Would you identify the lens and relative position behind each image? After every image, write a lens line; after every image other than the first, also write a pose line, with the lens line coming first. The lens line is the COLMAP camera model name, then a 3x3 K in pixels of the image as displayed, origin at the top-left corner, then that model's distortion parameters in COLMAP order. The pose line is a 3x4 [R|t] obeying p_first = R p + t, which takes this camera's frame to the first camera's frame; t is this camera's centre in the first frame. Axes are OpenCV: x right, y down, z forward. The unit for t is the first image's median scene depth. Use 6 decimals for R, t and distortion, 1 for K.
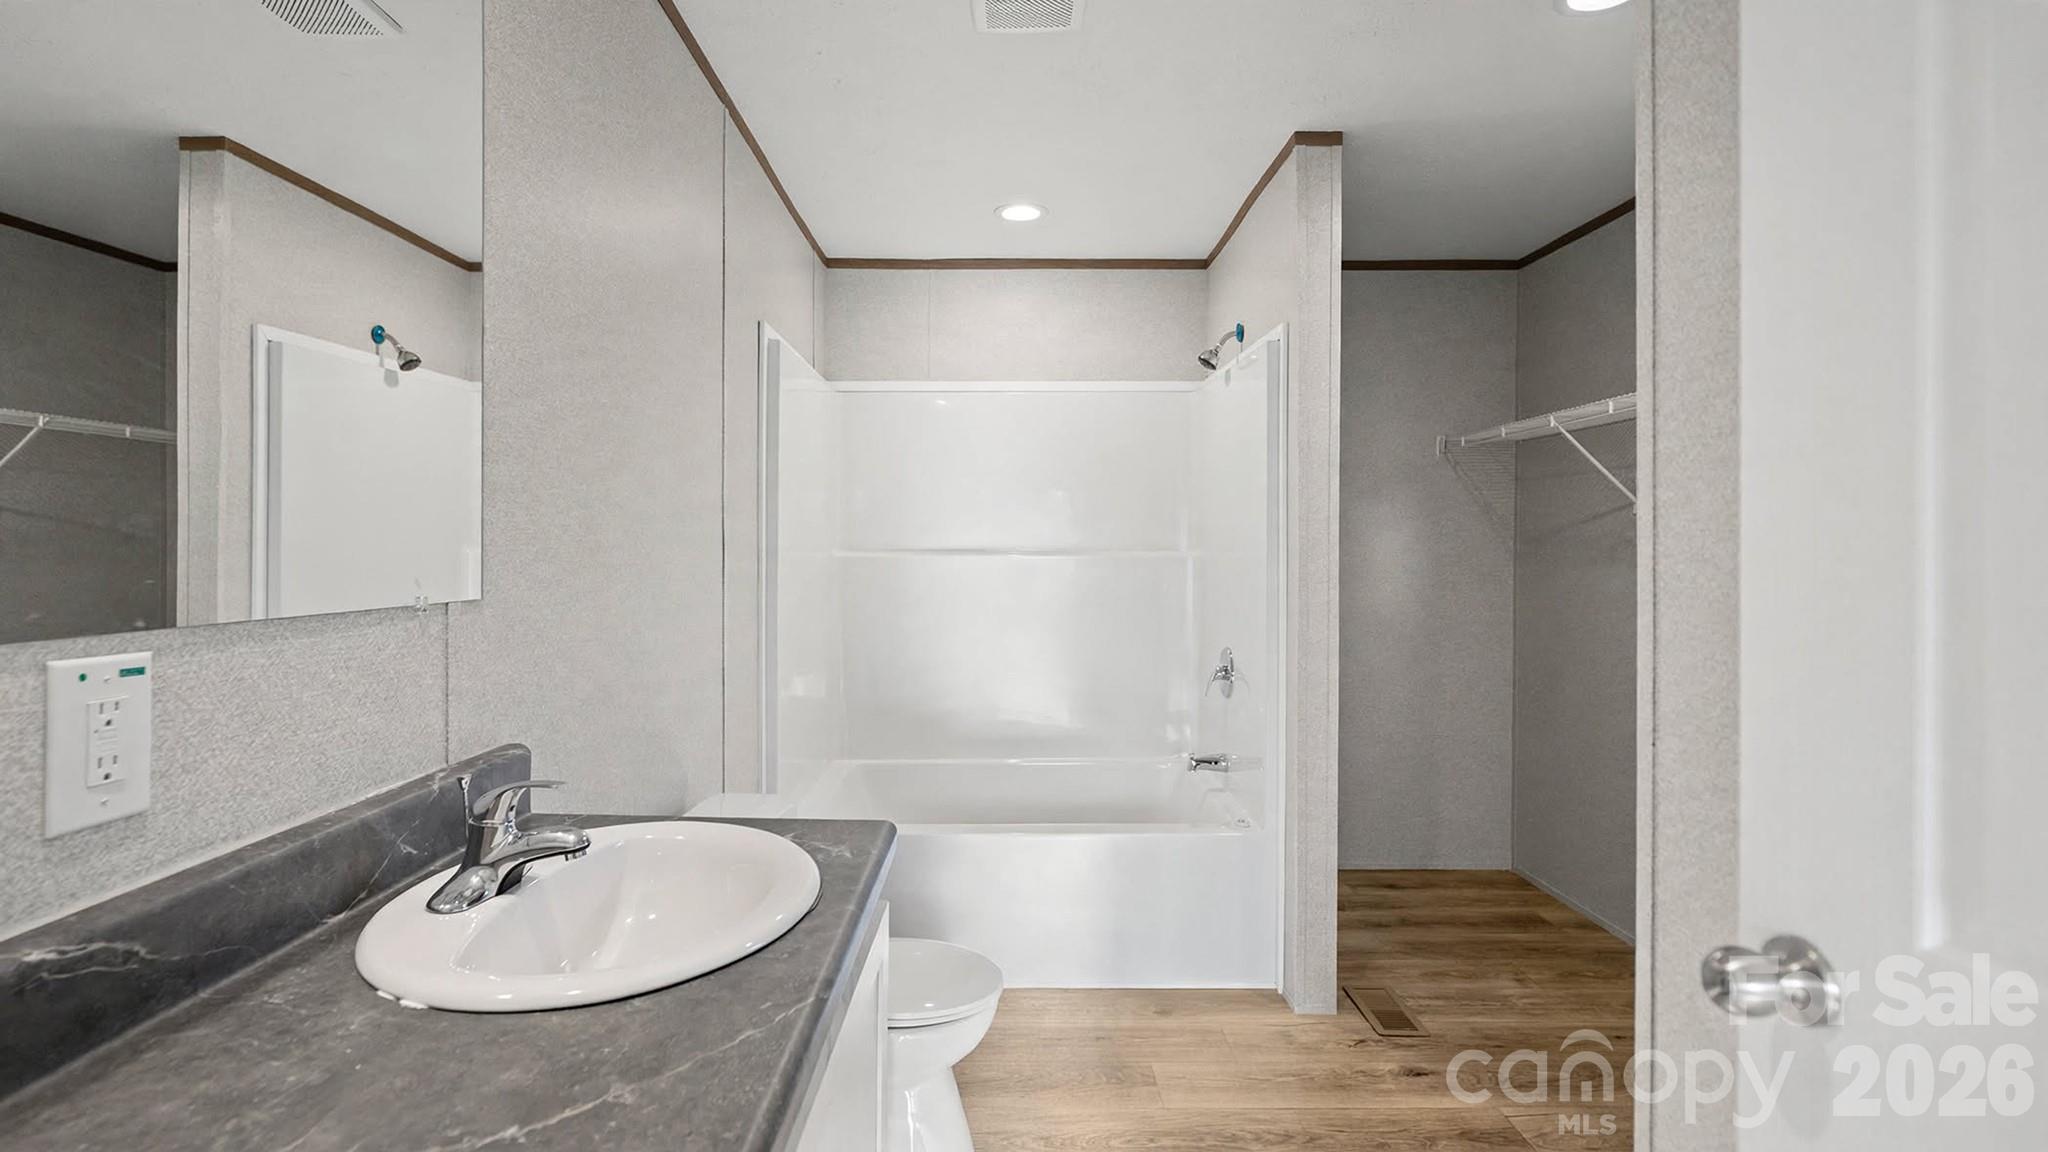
lens RADIAL K [[982.4, 0, 1032.4], [0, 982.4, 538.1], [0, 0, 1]] dist [0.002413, 0.001425]
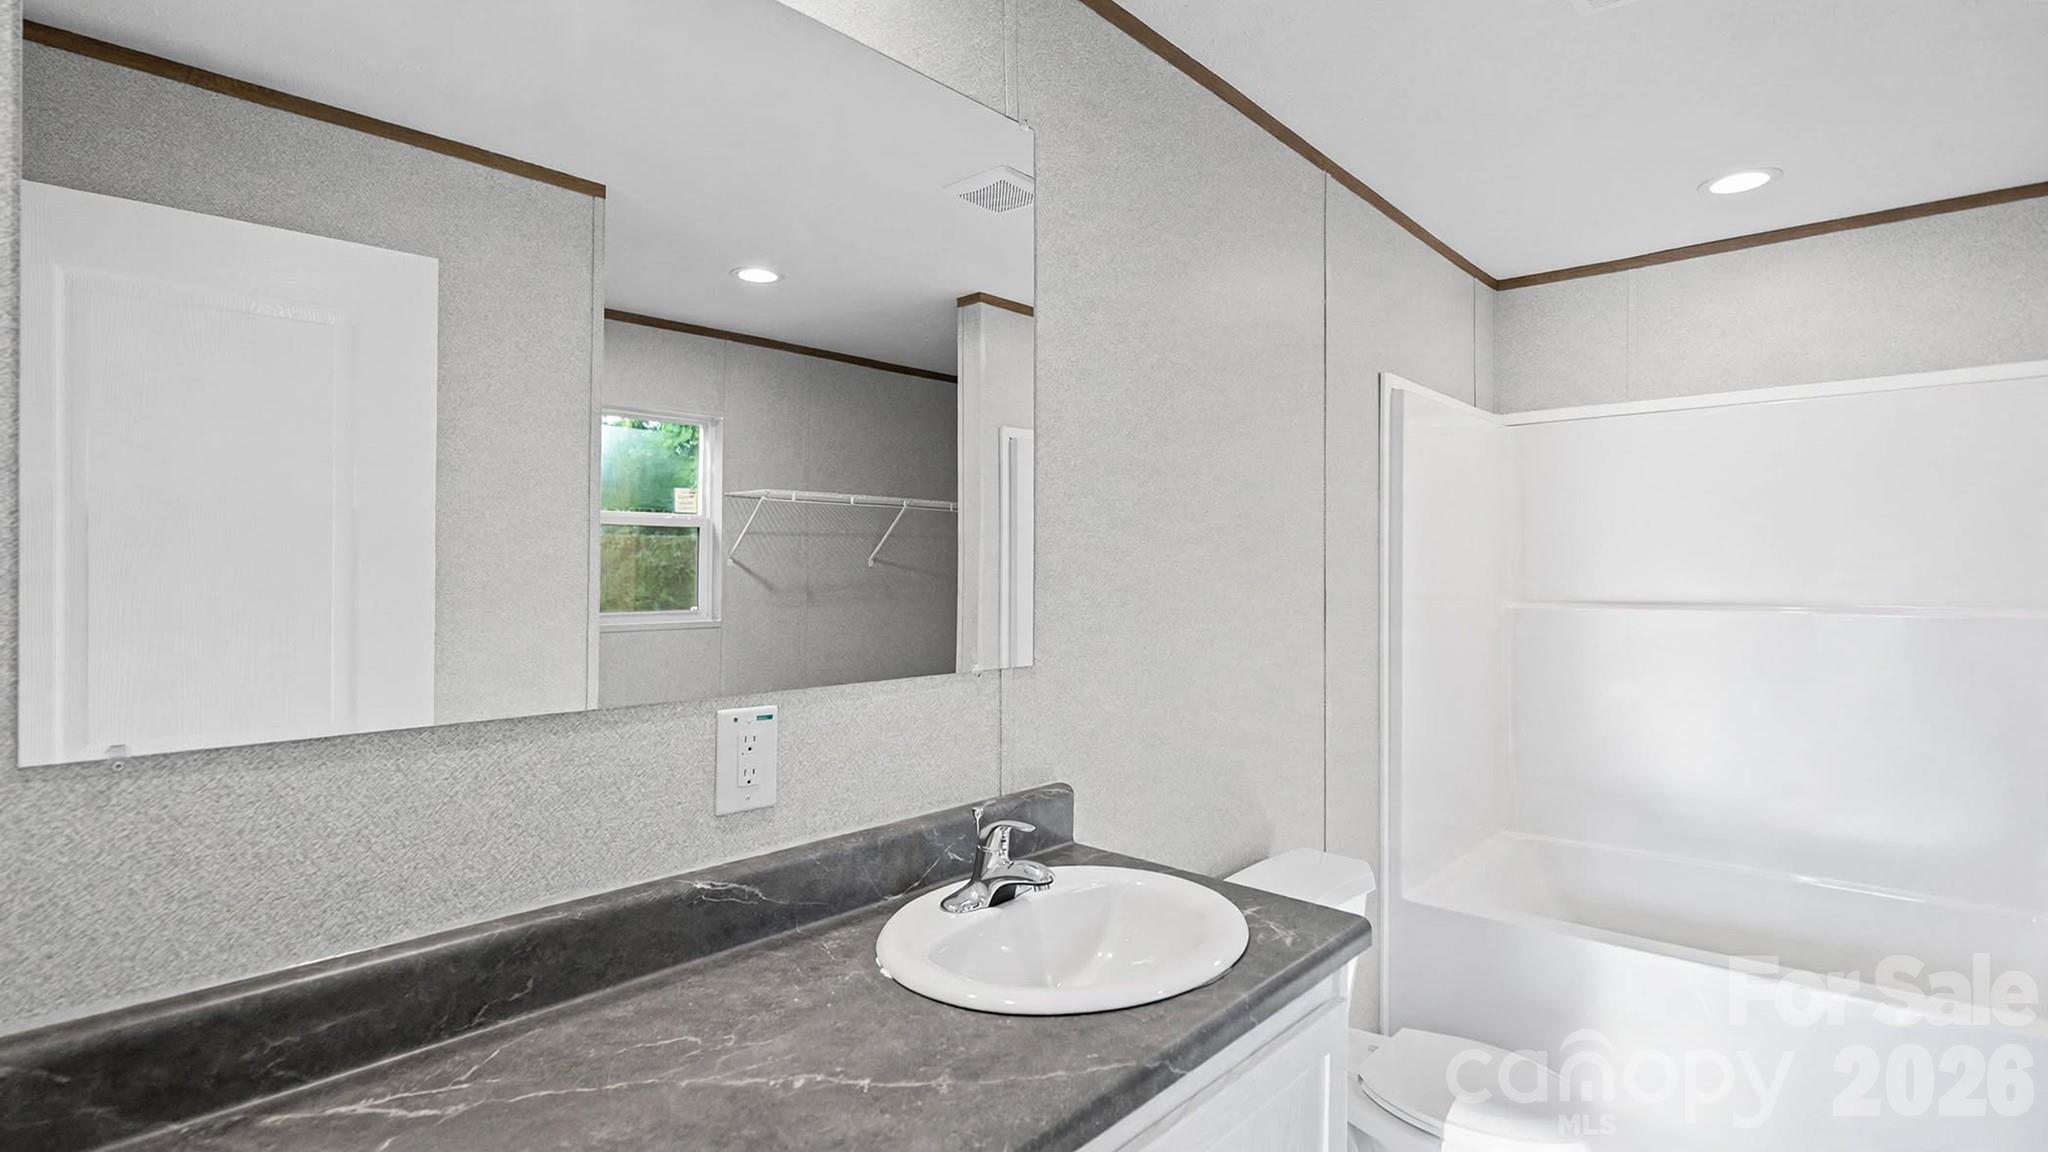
lens RADIAL K [[1000.8, 0, 1024.0], [0, 1000.8, 576.0], [0, 0, 1]] dist [-0.001634, 0.000257]
pose [[0.743320, 0.001440, -0.668935, 0.444085], [0.004101, 0.999969, 0.006710, -0.094391], [0.668924, -0.007731, 0.743291, 0.075246]]
